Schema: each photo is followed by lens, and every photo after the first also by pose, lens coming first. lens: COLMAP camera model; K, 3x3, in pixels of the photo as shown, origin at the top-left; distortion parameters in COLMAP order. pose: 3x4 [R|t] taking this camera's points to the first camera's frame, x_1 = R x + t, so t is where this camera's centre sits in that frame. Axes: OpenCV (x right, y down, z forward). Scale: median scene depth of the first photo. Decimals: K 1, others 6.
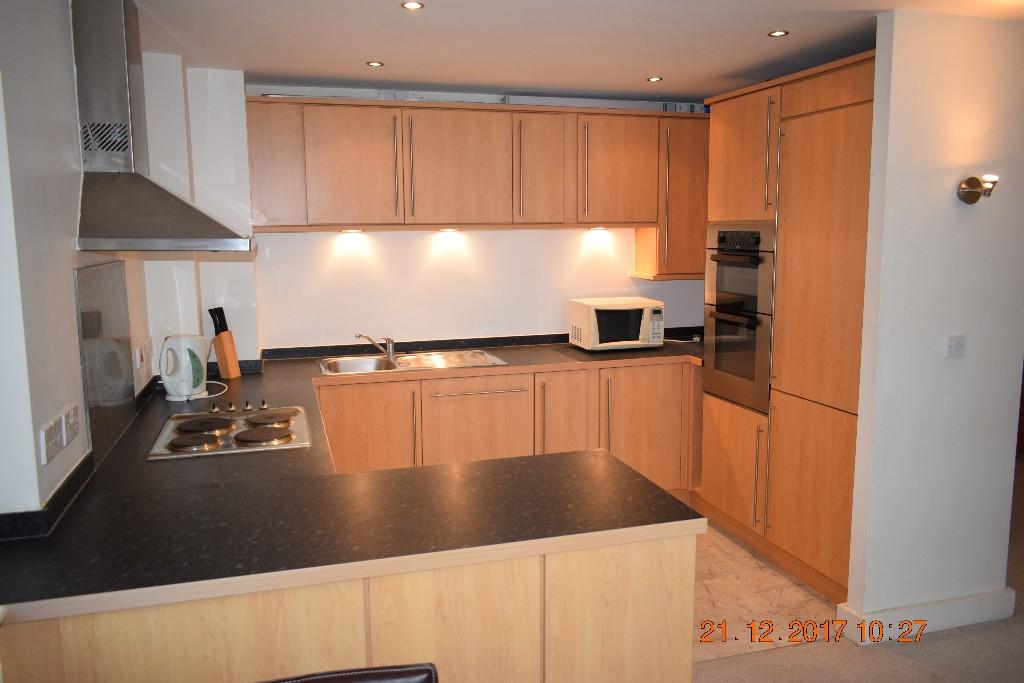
lens RADIAL K [[807.0, 0, 512.0], [0, 807.0, 341.5], [0, 0, 1]] dist [-0.005324, -0.003307]
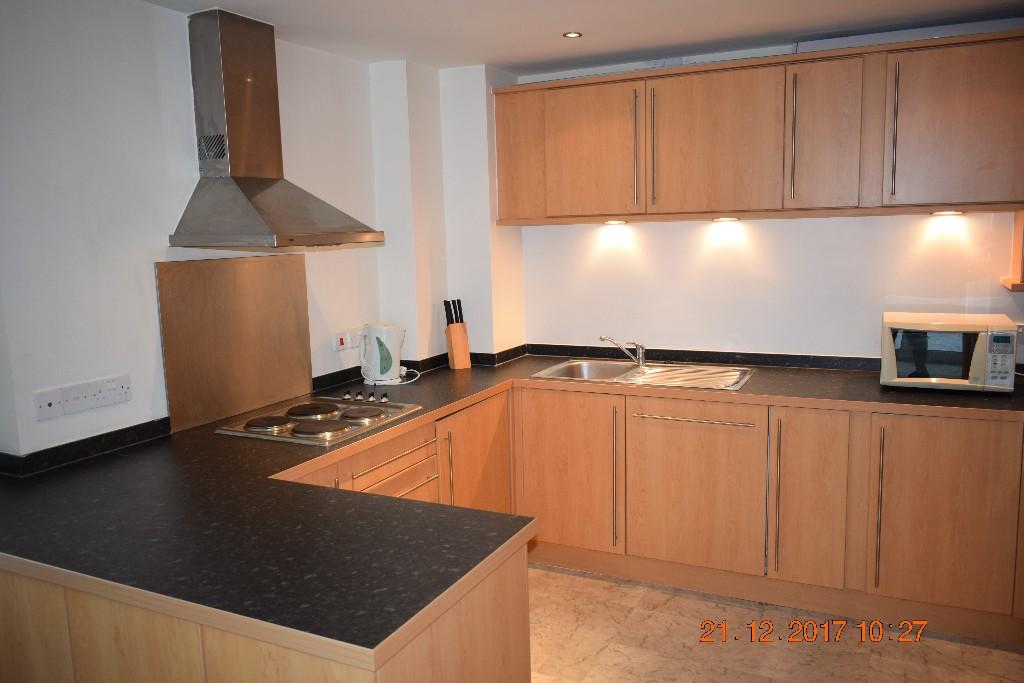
lens RADIAL K [[807.0, 0, 512.0], [0, 807.0, 341.5], [0, 0, 1]] dist [-0.005324, -0.003307]
pose [[0.721910, 0.087692, -0.686408, 0.360861], [-0.073196, 0.996050, 0.050268, -0.041182], [0.688105, 0.013954, 0.725477, 0.267409]]
